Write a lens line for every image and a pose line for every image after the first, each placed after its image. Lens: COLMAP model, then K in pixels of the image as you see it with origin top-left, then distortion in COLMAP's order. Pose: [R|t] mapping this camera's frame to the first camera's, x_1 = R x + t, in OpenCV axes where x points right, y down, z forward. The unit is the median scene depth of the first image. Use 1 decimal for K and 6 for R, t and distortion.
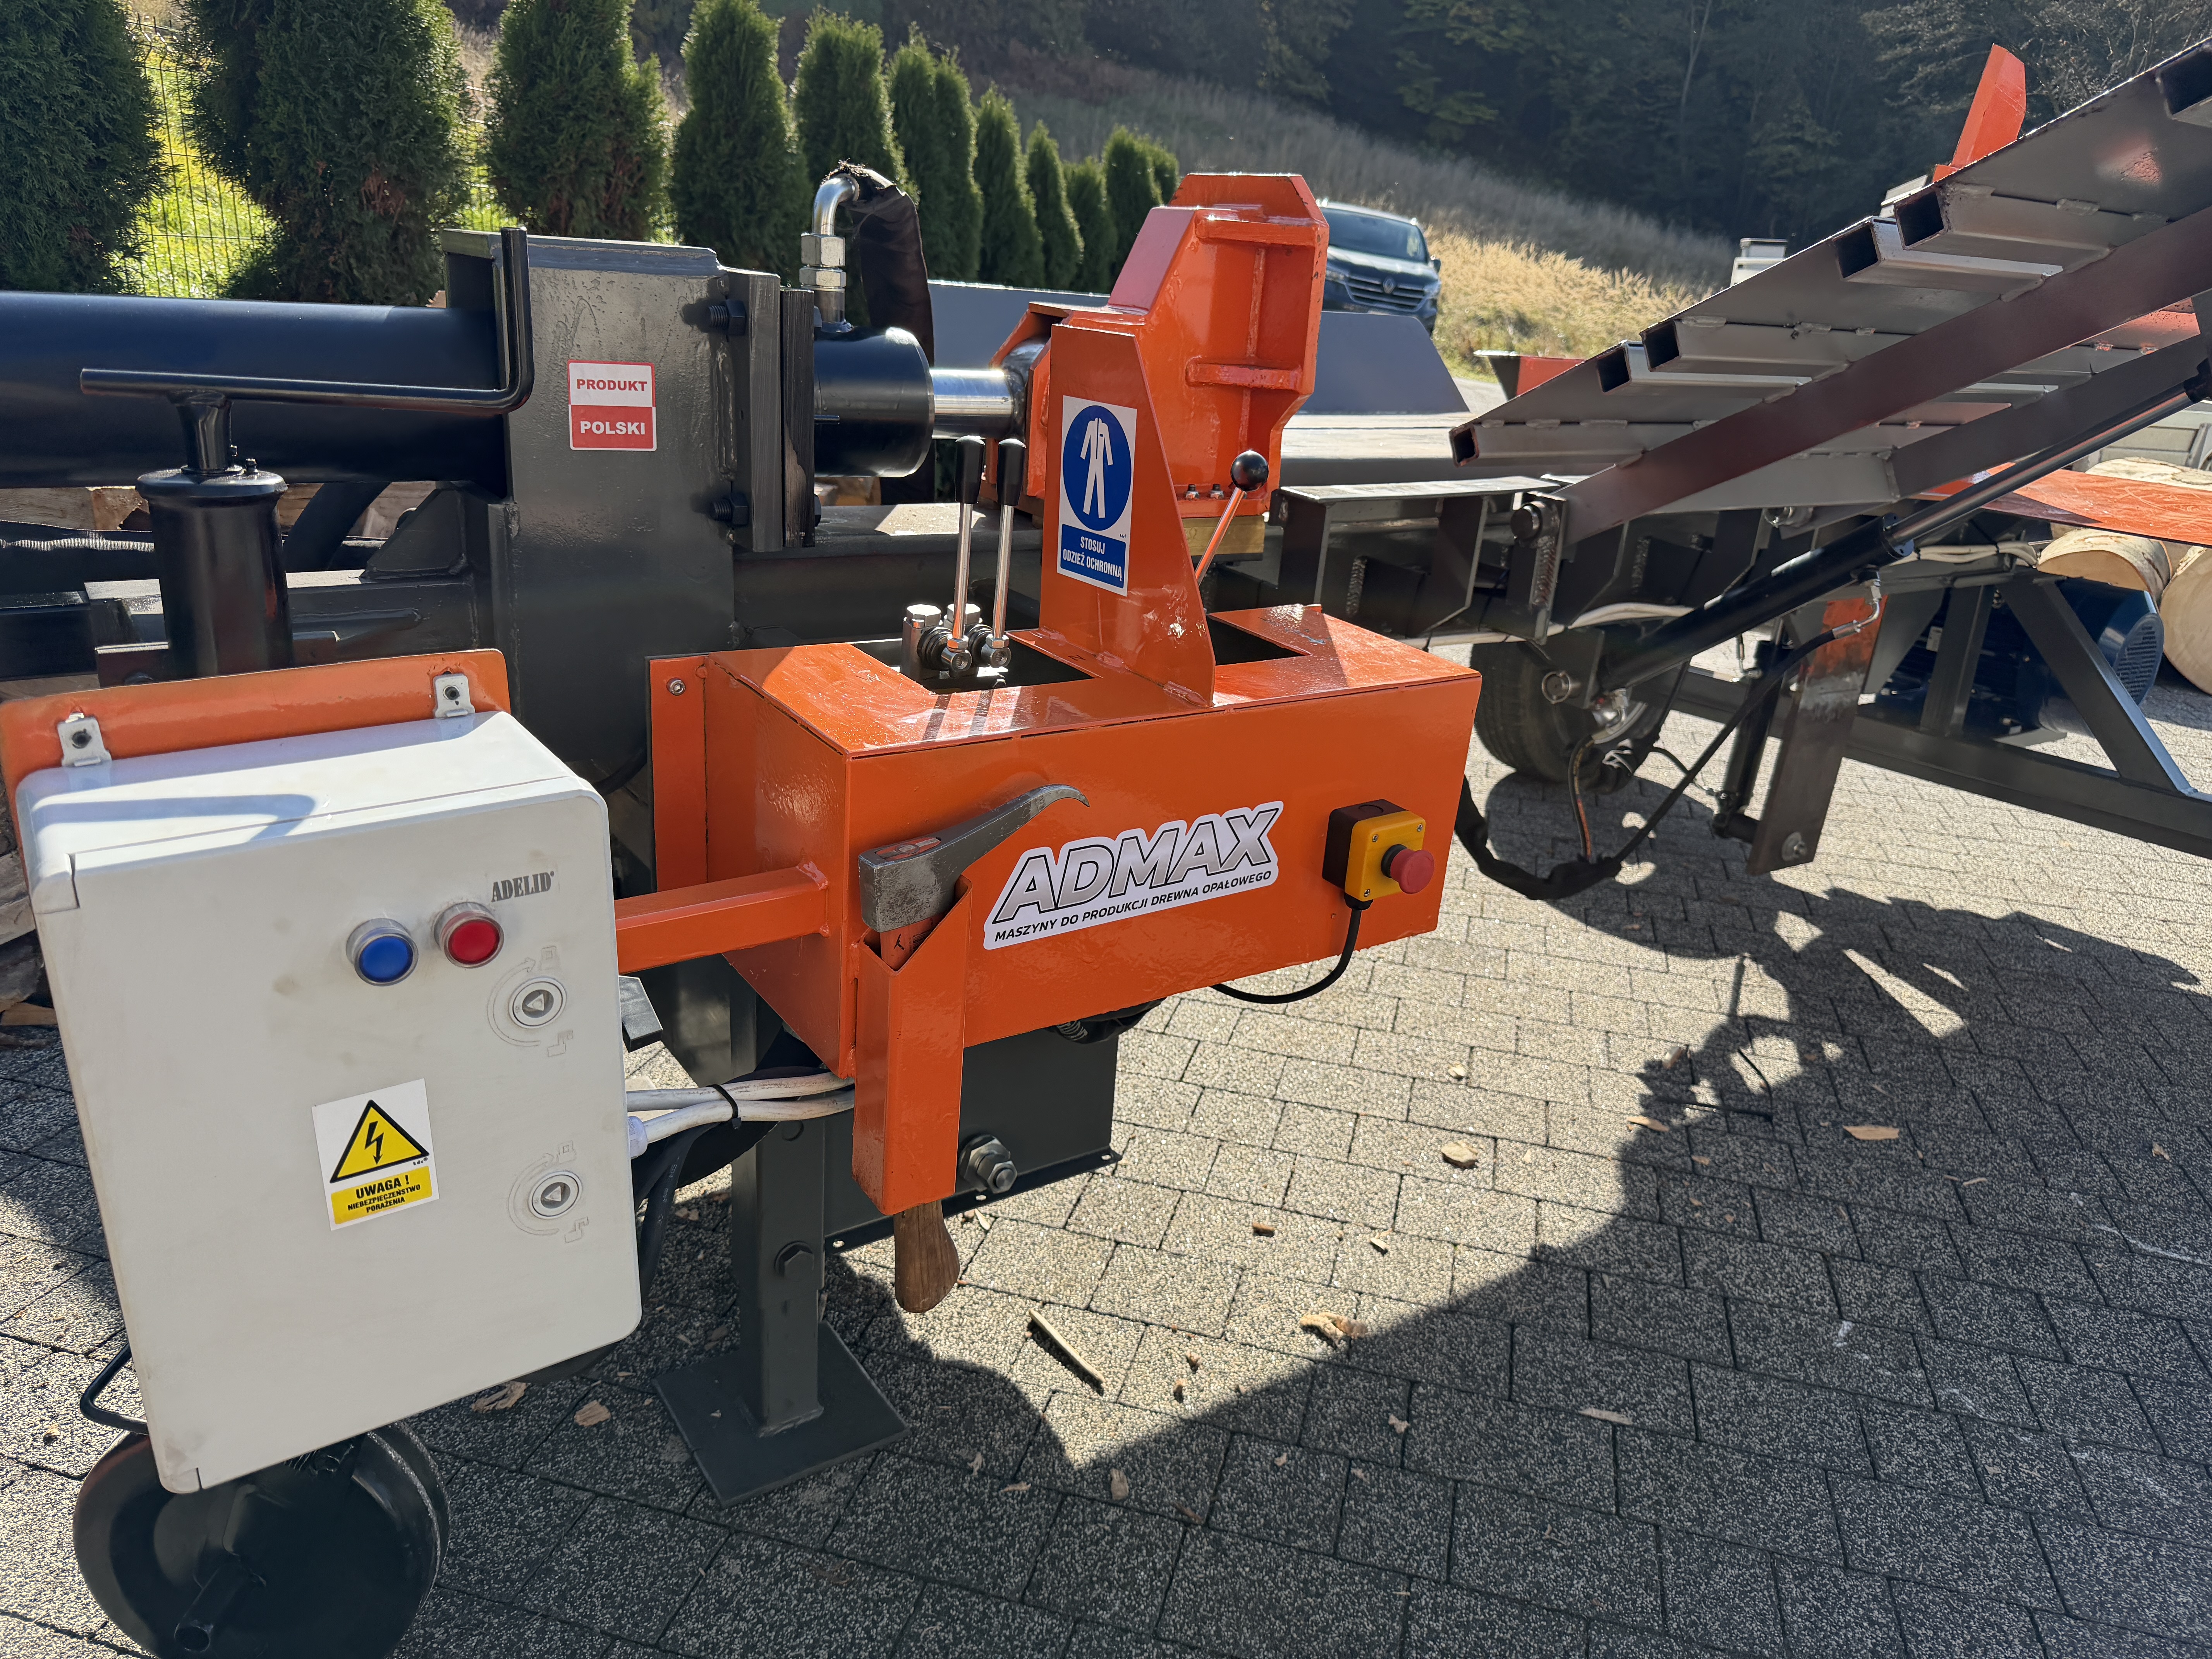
lens RADIAL K [[1578.4, 0, 1106.0], [0, 1578.4, 829.5], [0, 0, 1]] dist [0.076102, -0.131771]
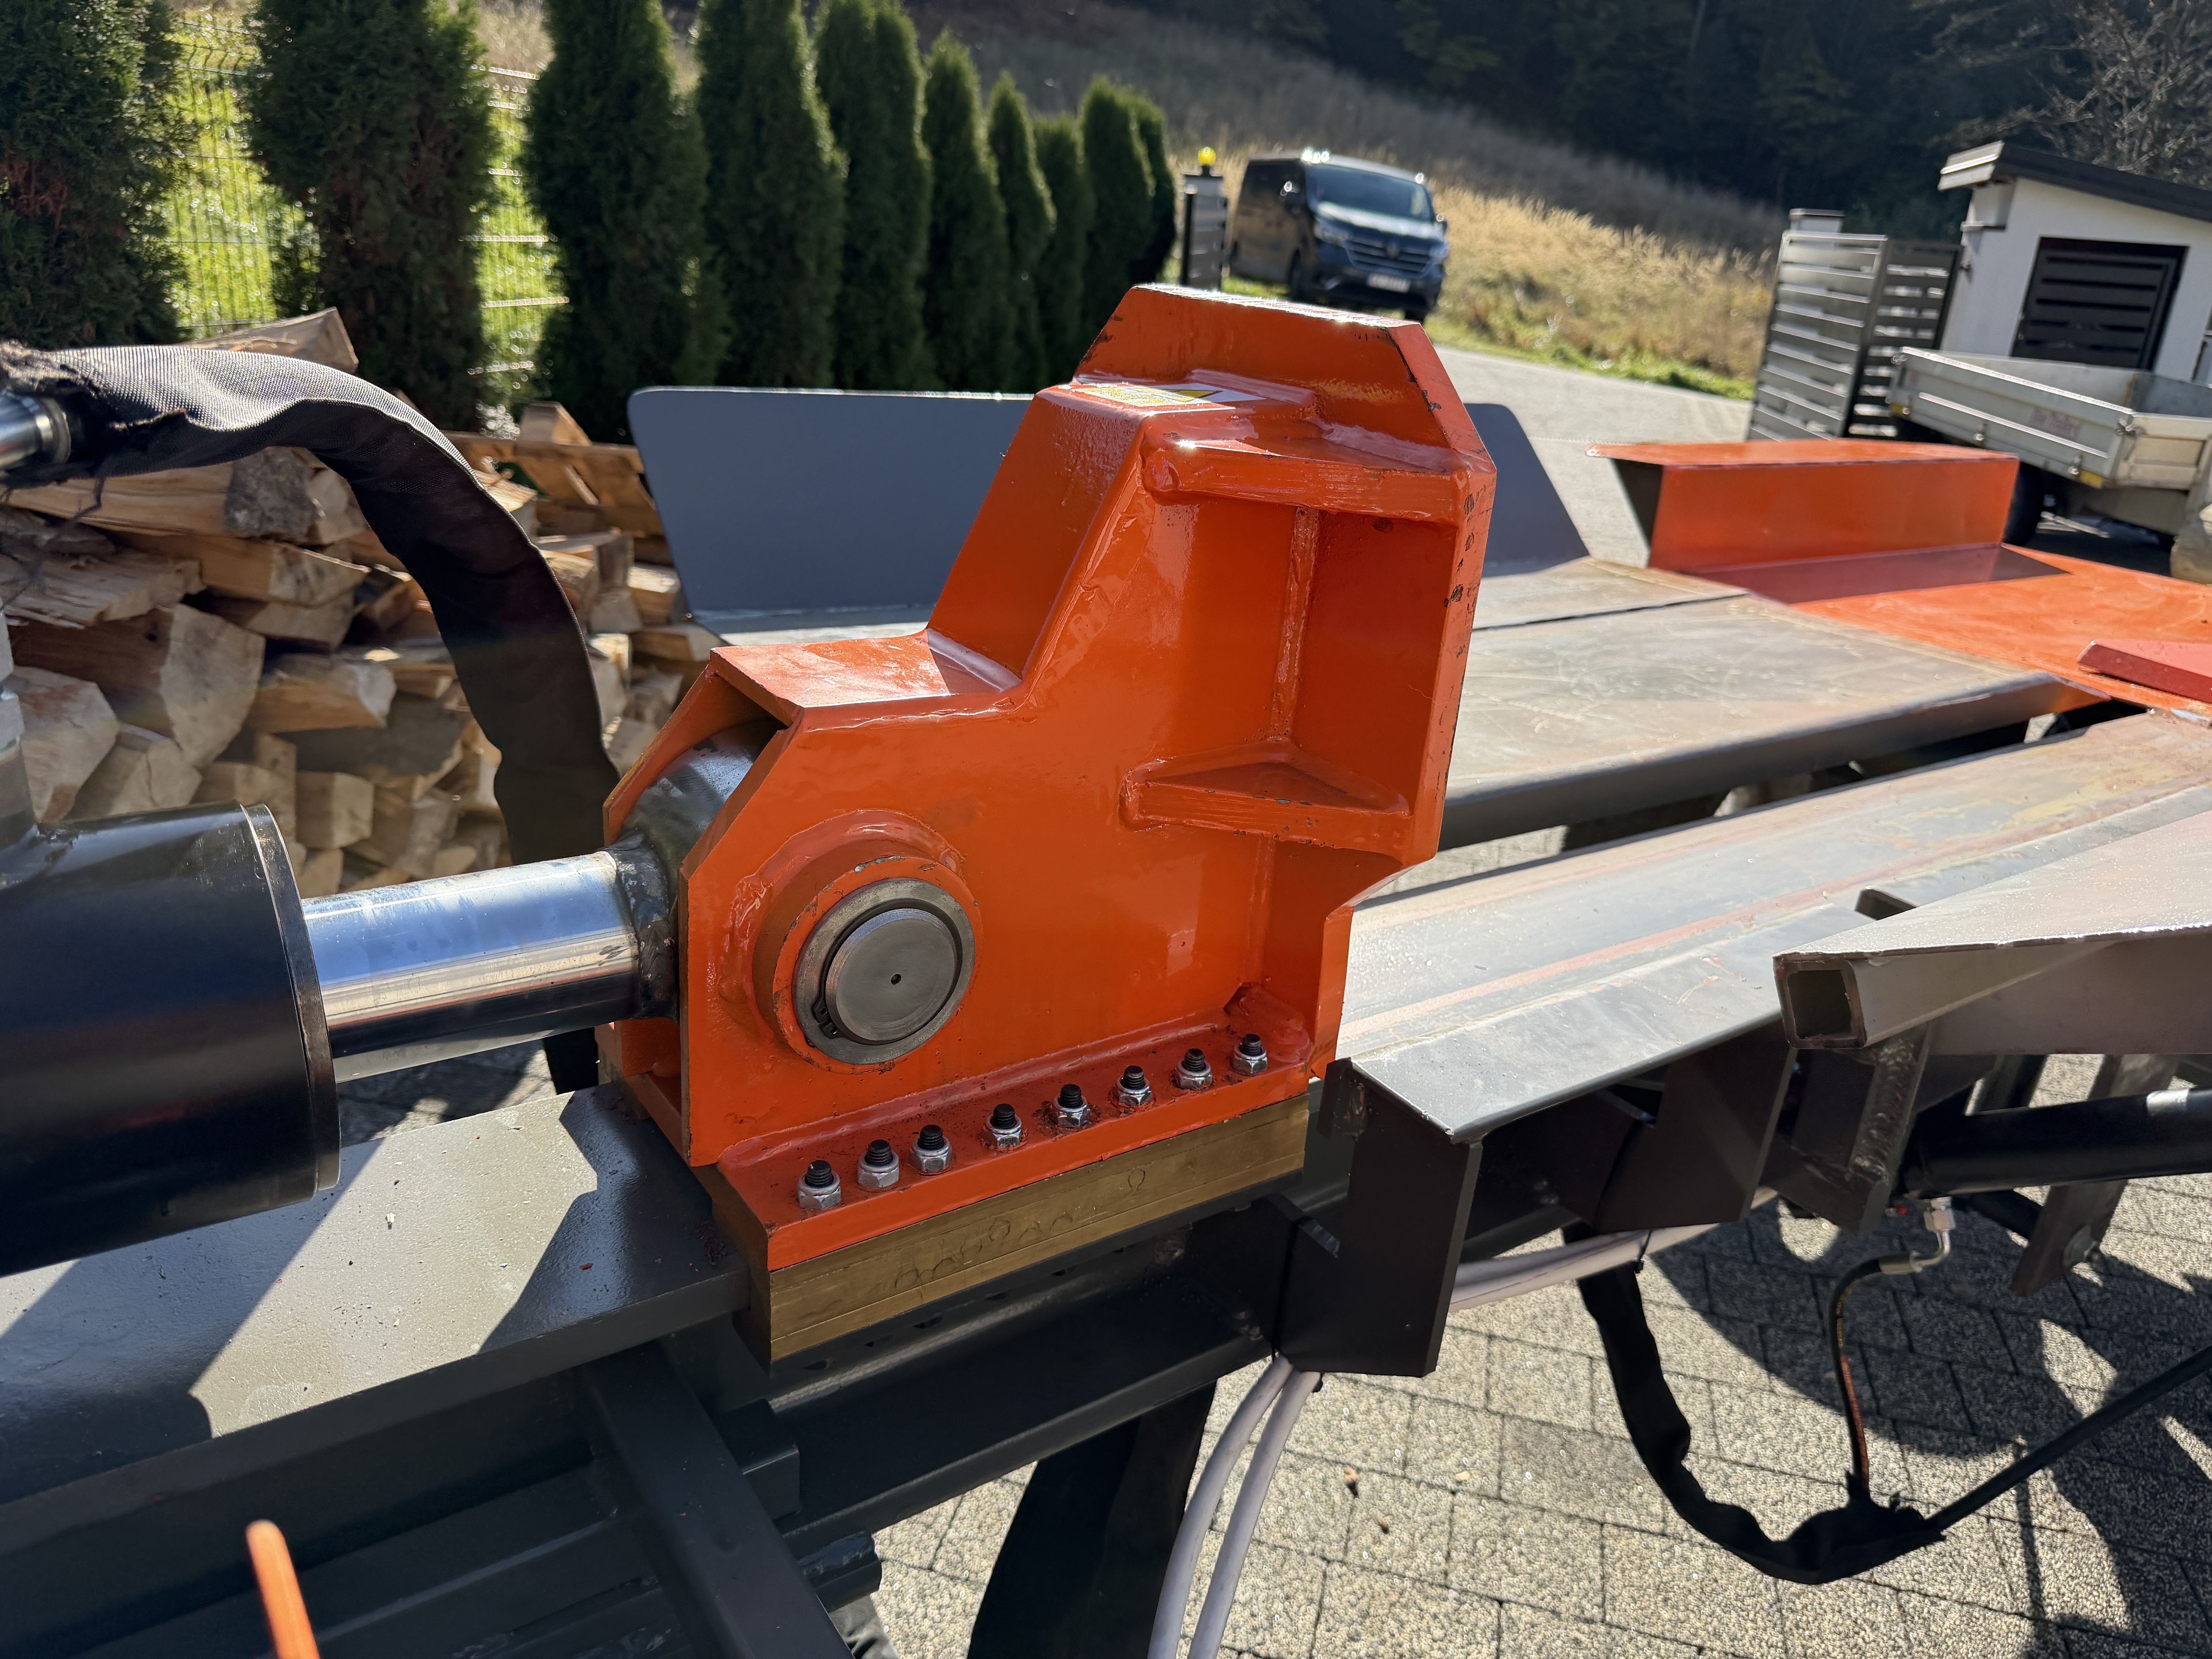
lens RADIAL K [[1577.0, 0, 1106.0], [0, 1577.0, 829.5], [0, 0, 1]] dist [0.028210, -0.043386]
pose [[0.999937, 0.007497, 0.008379, 0.010319], [-0.007776, 0.999402, 0.033694, -0.068988], [-0.008122, -0.033757, 0.999397, 0.140280]]
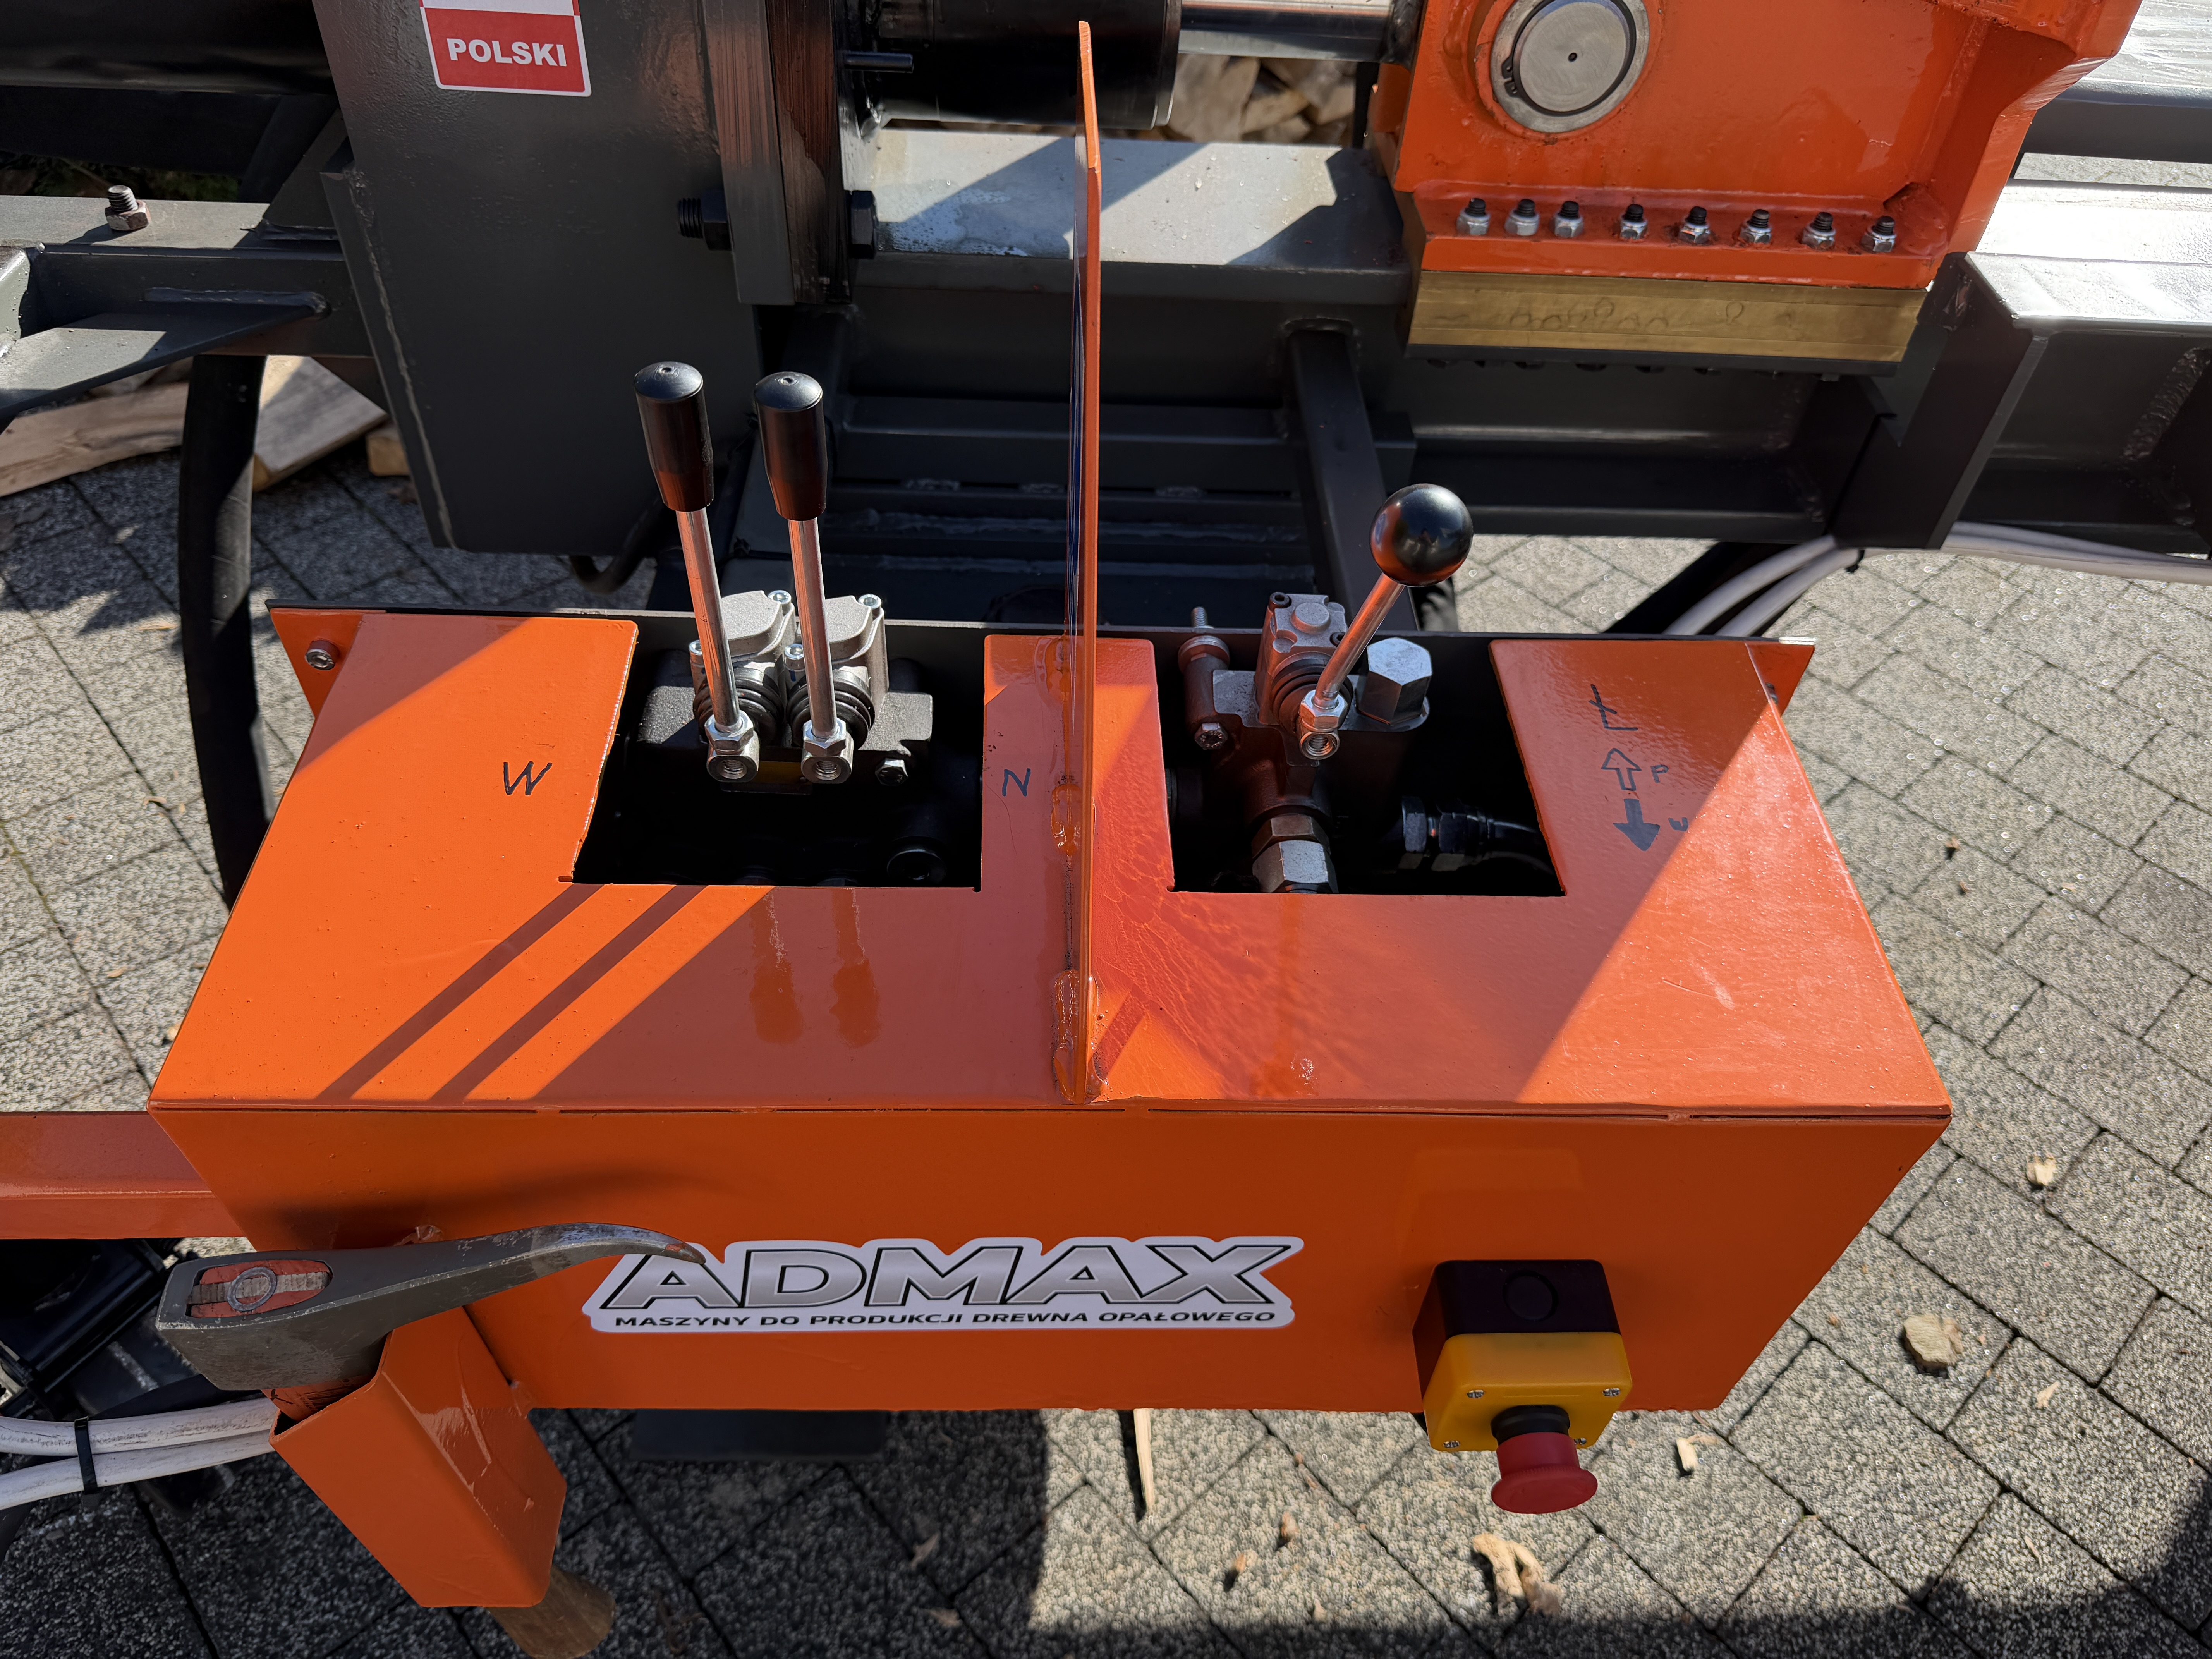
lens RADIAL K [[1583.3, 0, 1106.0], [0, 1583.3, 829.5], [0, 0, 1]] dist [-0.006785, -0.005596]
pose [[0.836075, 0.371674, -0.403530, 0.035102], [-0.179043, 0.880126, 0.439684, -0.053961], [0.518577, -0.295360, 0.802397, 0.107491]]
